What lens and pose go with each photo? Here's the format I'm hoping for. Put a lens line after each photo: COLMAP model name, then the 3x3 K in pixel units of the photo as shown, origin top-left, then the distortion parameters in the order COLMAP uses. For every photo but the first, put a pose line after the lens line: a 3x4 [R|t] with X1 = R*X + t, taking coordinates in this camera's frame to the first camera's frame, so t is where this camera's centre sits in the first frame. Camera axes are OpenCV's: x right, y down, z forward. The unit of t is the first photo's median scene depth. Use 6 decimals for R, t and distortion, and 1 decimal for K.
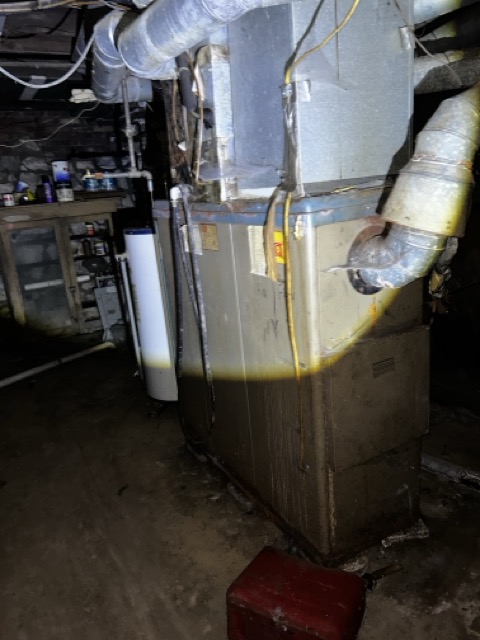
lens RADIAL K [[492.1, 0, 240.0], [0, 492.1, 320.0], [0, 0, 1]] dist [0.007790, 0.001173]
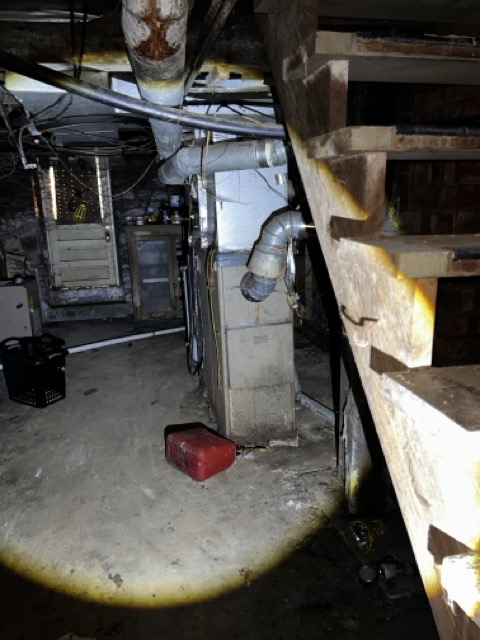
lens RADIAL K [[478.4, 0, 240.8], [0, 478.4, 308.2], [0, 0, 1]] dist [0.081874, 0.000450]
pose [[0.956757, 0.113497, -0.267834, 0.271564], [-0.123357, 0.992156, -0.020220, 0.006748], [0.263439, 0.052385, 0.963253, -0.329836]]
